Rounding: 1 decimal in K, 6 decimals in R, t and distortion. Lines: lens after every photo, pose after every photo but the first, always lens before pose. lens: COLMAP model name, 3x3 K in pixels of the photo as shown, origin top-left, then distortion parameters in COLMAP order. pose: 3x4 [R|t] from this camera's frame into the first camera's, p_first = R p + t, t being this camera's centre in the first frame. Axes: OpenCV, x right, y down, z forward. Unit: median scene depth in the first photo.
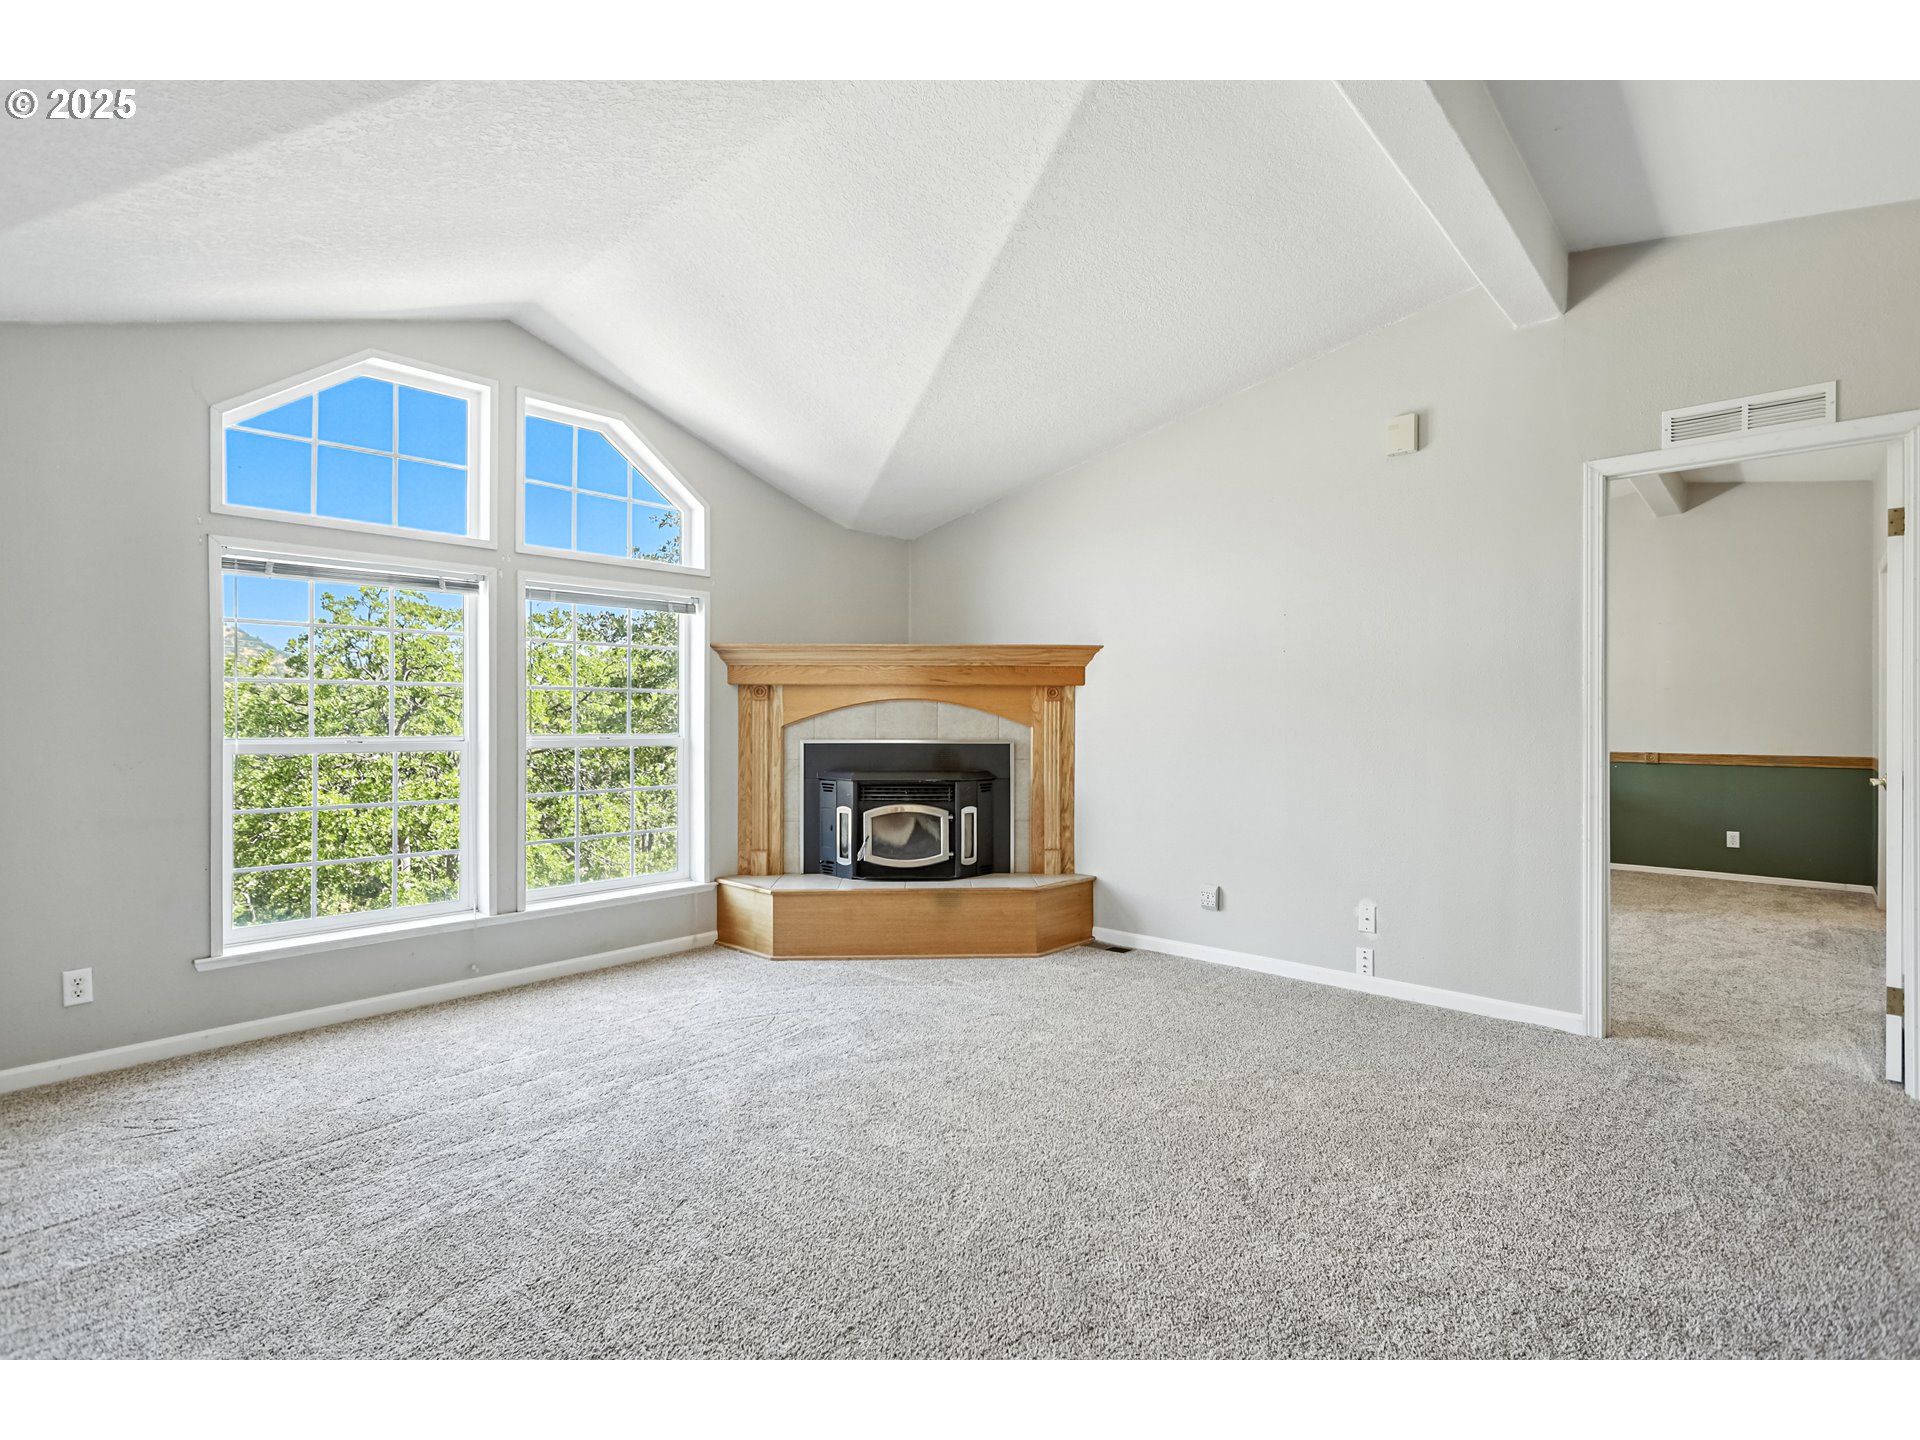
lens RADIAL K [[924.5, 0, 960.0], [0, 924.5, 720.0], [0, 0, 1]] dist [0.001428, 0.000555]
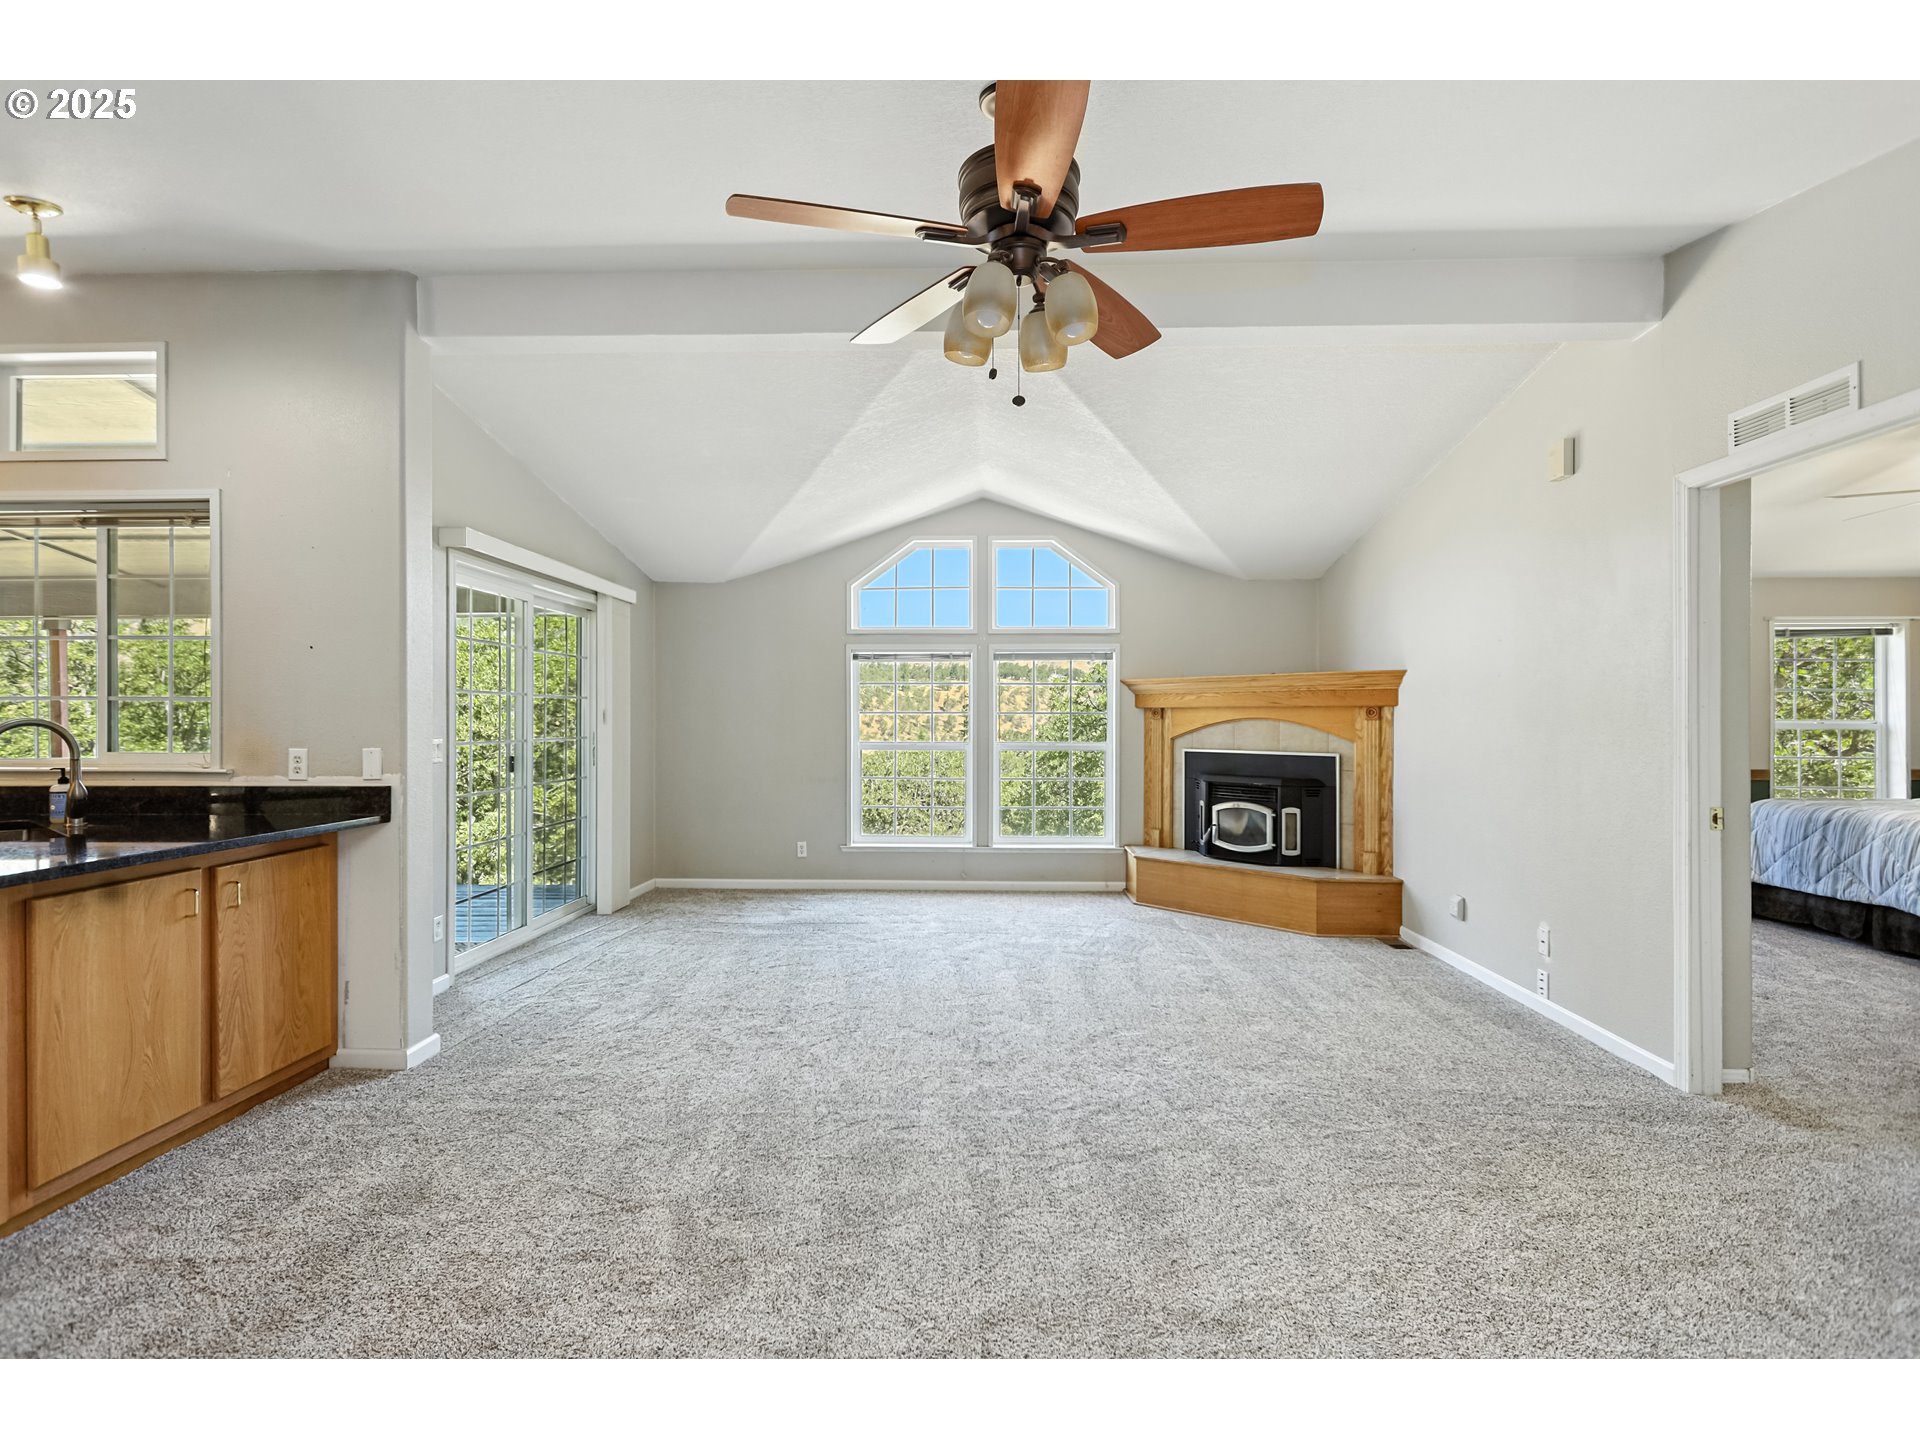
lens RADIAL K [[924.5, 0, 960.0], [0, 924.5, 720.0], [0, 0, 1]] dist [0.001428, 0.000555]
pose [[0.650014, 0.002368, -0.759919, 0.646211], [-0.002438, 0.999996, 0.001031, -0.021137], [0.759919, 0.001183, 0.650017, -0.114162]]
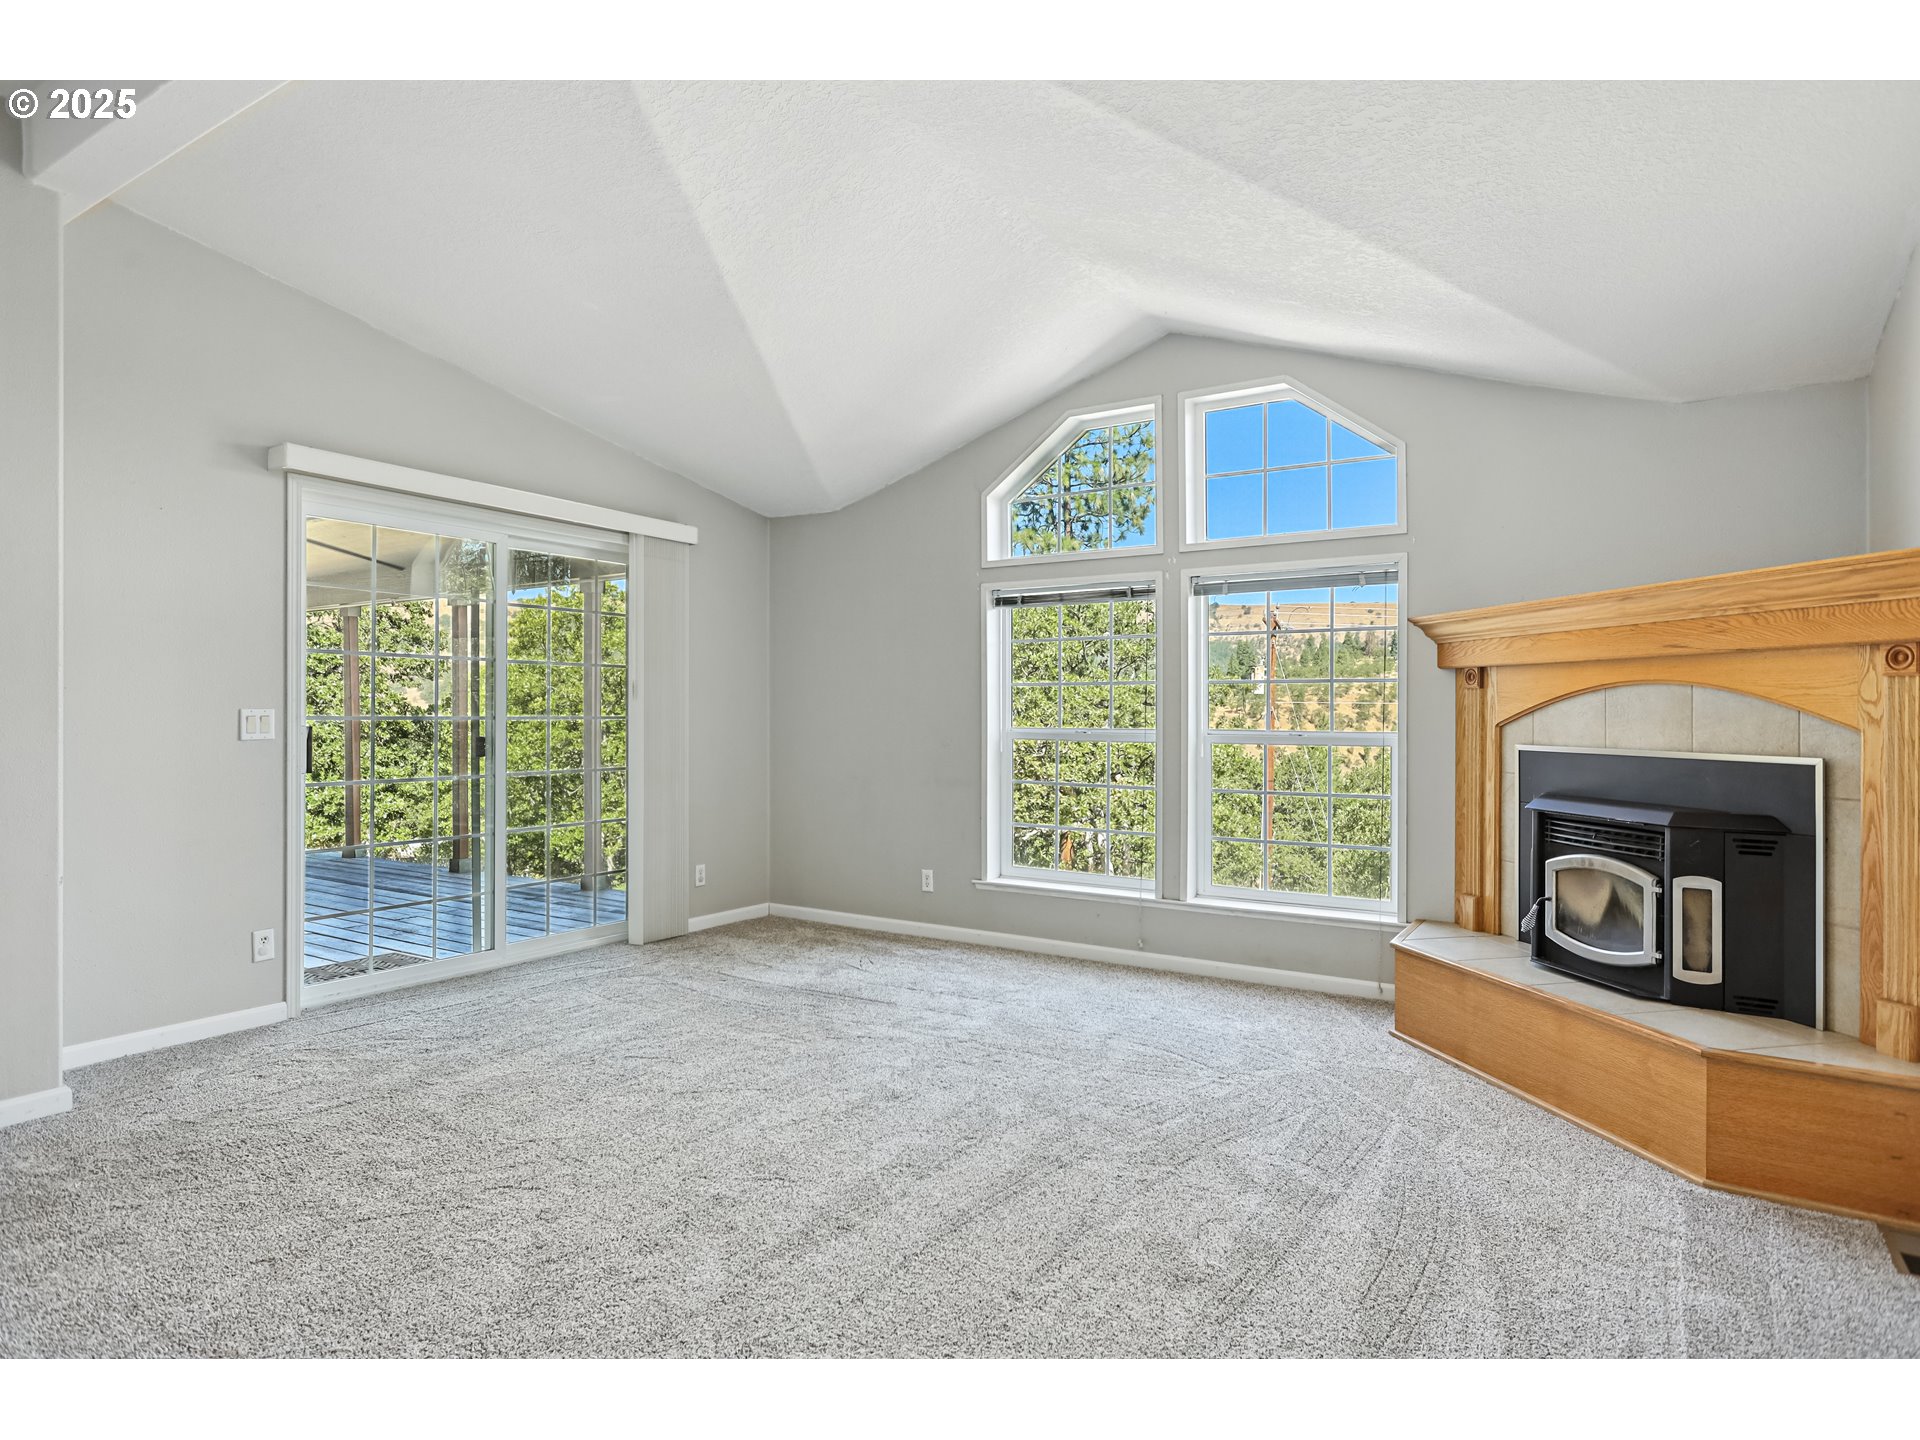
lens RADIAL K [[1068.4, 0, 960.0], [0, 1068.4, 720.0], [0, 0, 1]] dist [-0.004545, 0.000330]
pose [[0.168601, 0.006632, -0.985662, 0.551147], [-0.002957, 0.999976, 0.006223, -0.000634], [0.985680, 0.001866, 0.168616, 0.468997]]
